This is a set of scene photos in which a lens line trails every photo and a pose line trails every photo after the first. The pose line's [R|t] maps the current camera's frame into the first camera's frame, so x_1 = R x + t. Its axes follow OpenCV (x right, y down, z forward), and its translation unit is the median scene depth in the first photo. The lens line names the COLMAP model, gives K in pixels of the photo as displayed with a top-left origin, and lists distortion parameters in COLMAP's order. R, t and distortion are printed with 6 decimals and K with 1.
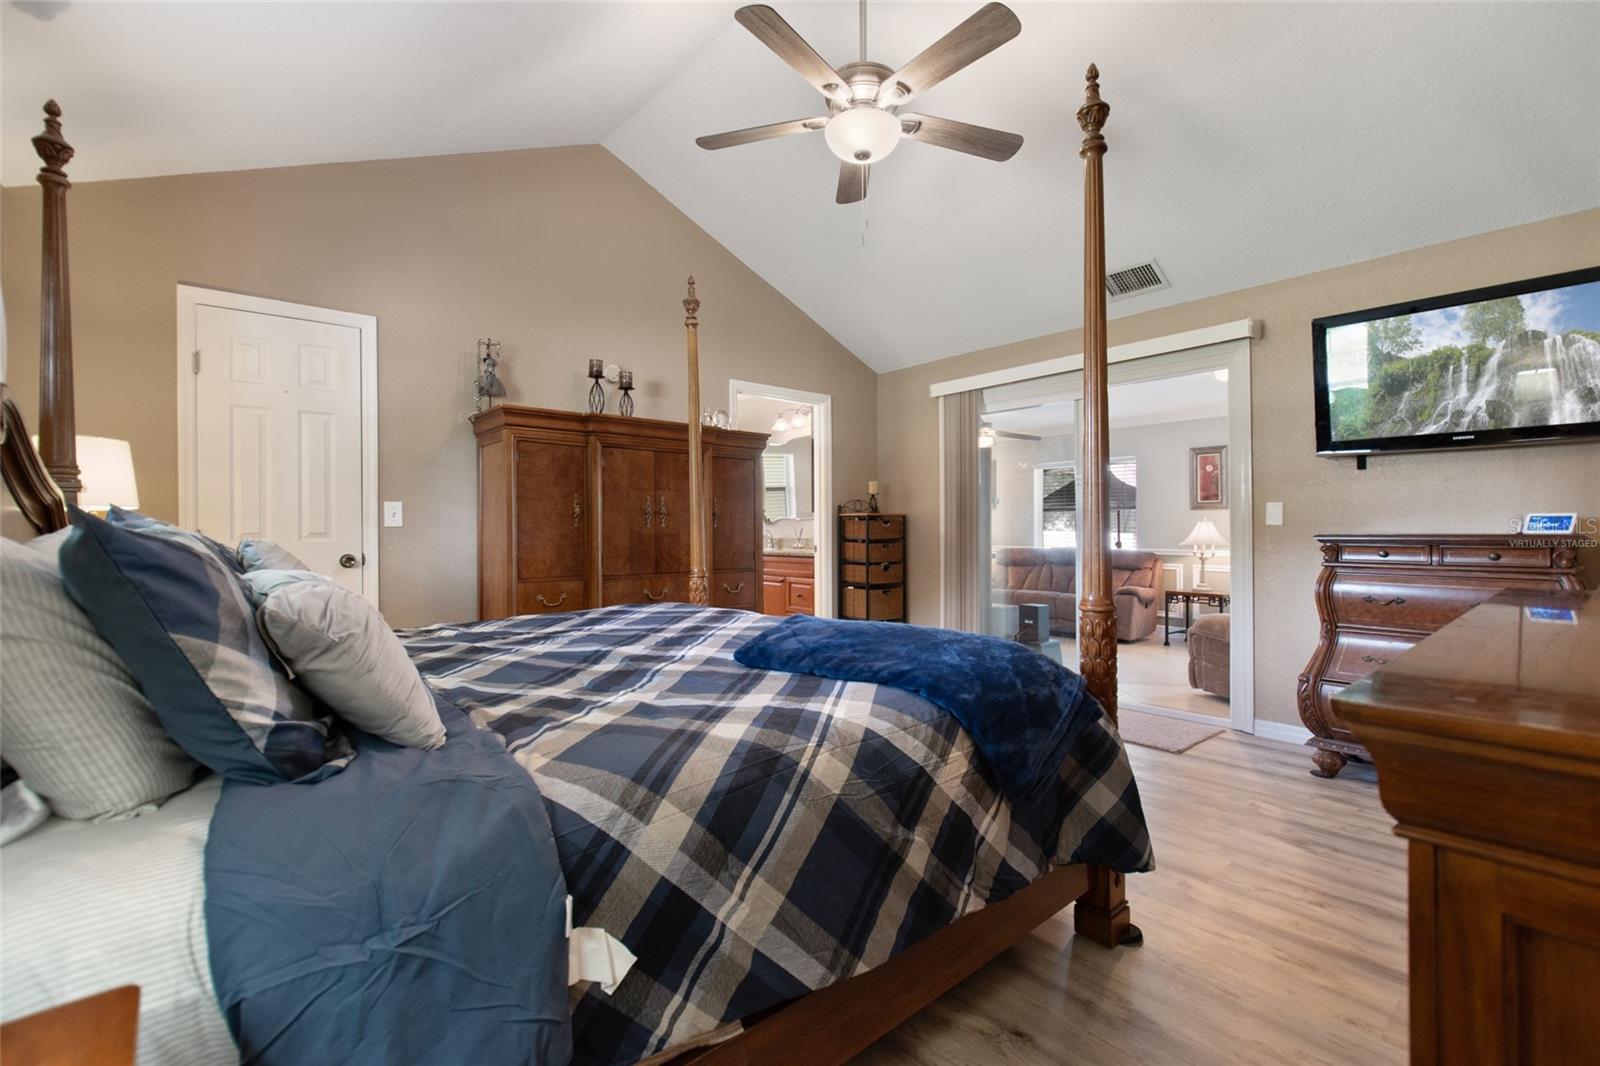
lens RADIAL K [[713.1, 0, 799.3], [0, 713.1, 529.7], [0, 0, 1]] dist [-0.001570, 0.000447]
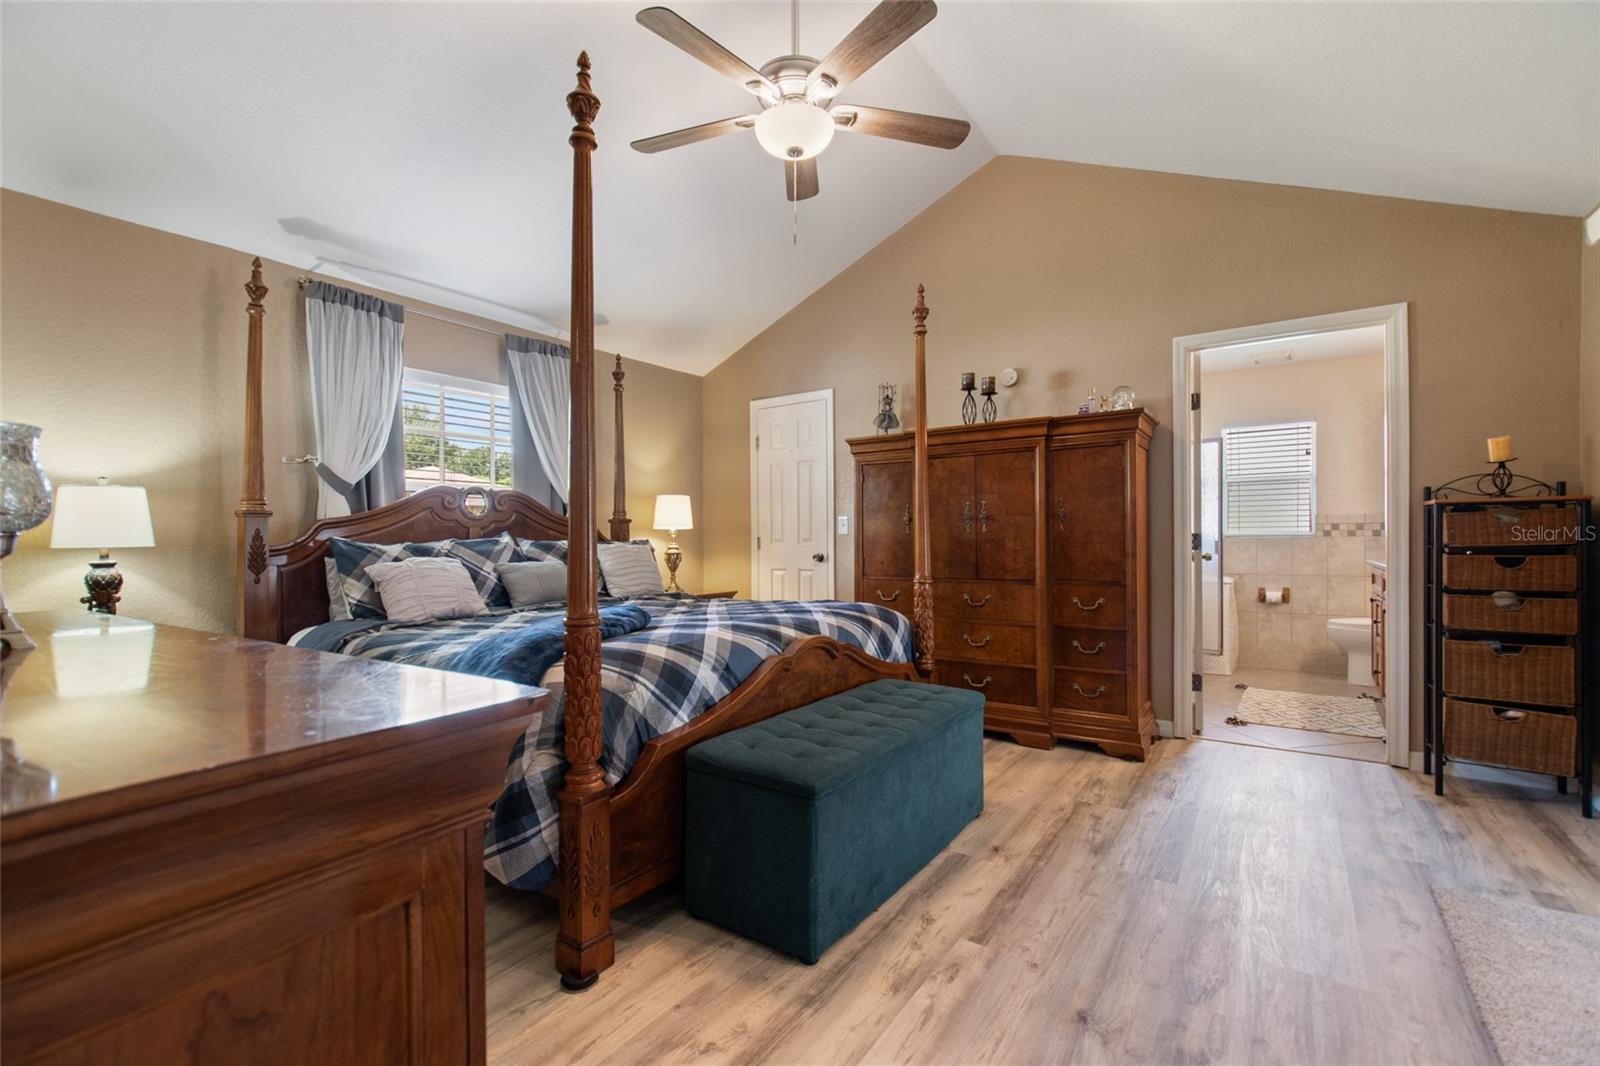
lens RADIAL K [[713.1, 0, 799.3], [0, 713.1, 529.7], [0, 0, 1]] dist [-0.001570, 0.000447]
pose [[0.255935, -0.013076, -0.966606, 0.745000], [0.013312, 0.999861, -0.010001, -0.000292], [0.966602, -0.010308, 0.256073, 0.547379]]
